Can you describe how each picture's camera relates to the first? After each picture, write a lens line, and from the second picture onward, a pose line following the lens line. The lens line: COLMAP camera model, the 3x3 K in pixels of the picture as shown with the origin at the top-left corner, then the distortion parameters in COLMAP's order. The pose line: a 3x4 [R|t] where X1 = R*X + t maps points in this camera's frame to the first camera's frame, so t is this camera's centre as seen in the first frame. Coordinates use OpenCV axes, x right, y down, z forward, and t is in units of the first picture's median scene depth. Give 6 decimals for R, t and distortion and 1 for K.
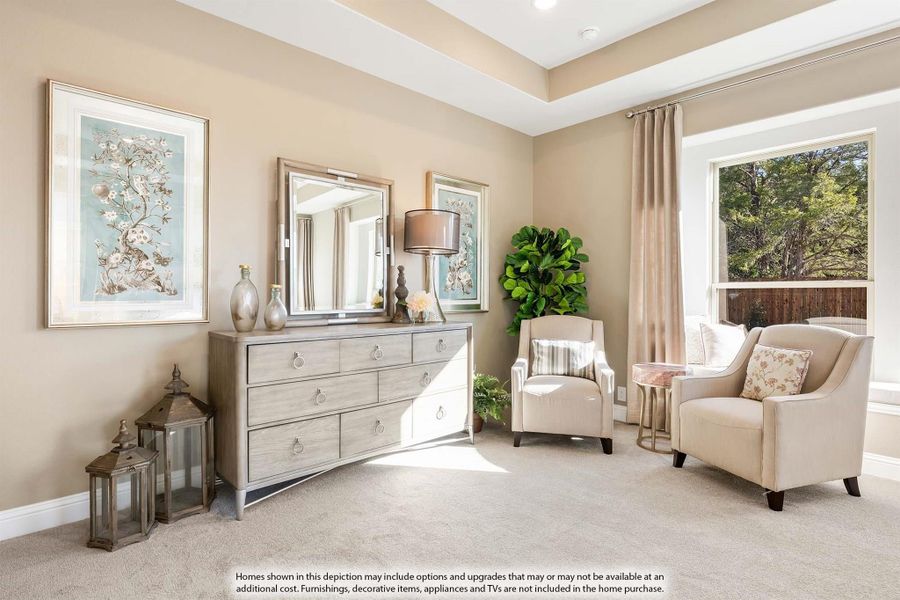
lens RADIAL K [[475.7, 0, 422.6], [0, 475.7, 289.7], [0, 0, 1]] dist [-0.000728, 0.000035]
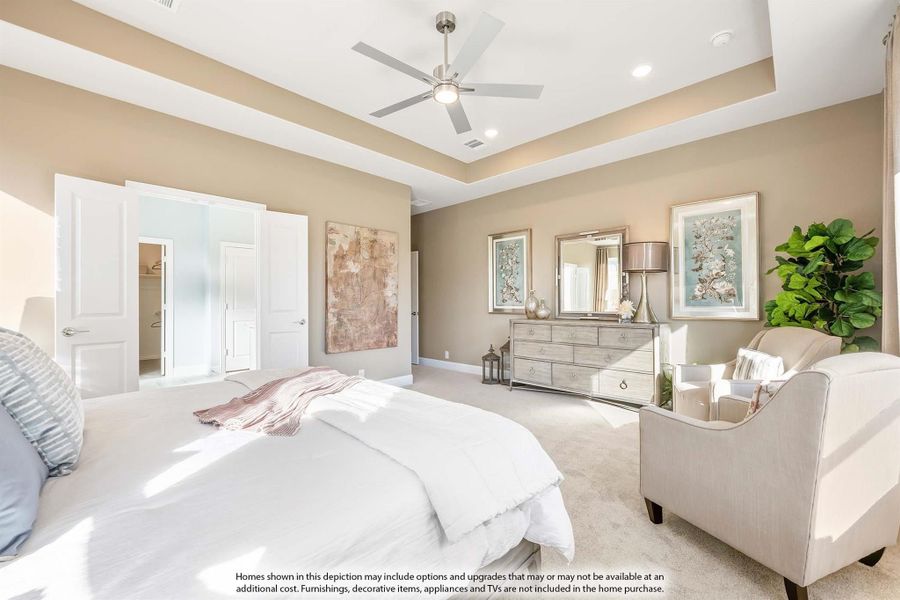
lens RADIAL K [[366.6, 0, 450.0], [0, 366.6, 300.0], [0, 0, 1]] dist [-0.000326, 0.000045]
pose [[0.047191, -0.009532, -0.998840, 1.350877], [0.005608, 0.999941, -0.009278, 0.011631], [0.998870, -0.005163, 0.047242, 0.510040]]
